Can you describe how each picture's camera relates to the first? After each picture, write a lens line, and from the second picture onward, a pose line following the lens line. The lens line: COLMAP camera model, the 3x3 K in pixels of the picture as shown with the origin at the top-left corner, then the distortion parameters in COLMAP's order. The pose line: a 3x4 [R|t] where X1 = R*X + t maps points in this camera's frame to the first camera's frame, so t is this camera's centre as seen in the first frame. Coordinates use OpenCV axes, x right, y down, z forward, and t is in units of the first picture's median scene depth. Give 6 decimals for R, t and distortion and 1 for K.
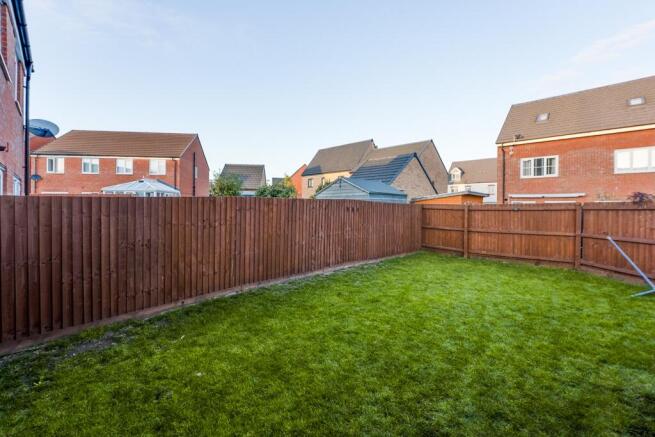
lens RADIAL K [[269.1, 0, 331.9], [0, 269.1, 206.8], [0, 0, 1]] dist [-0.013150, 0.000453]
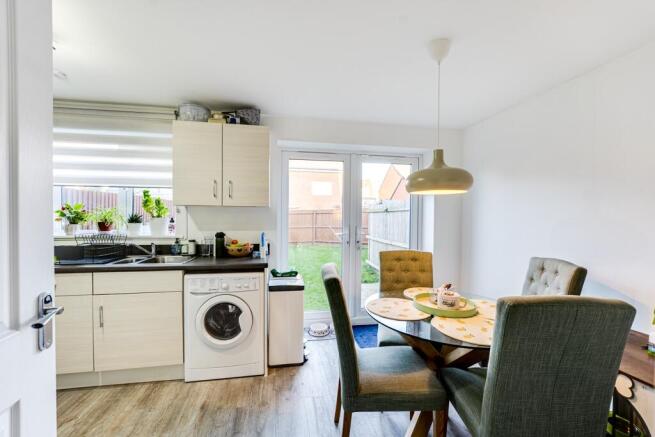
lens RADIAL K [[269.1, 0, 327.9], [0, 269.1, 221.2], [0, 0, 1]] dist [-0.013150, 0.000453]
pose [[0.581925, -0.012265, 0.813150, -0.311274], [0.001433, 0.999900, 0.014057, 0.019944], [-0.813241, -0.007015, 0.581884, -0.106387]]
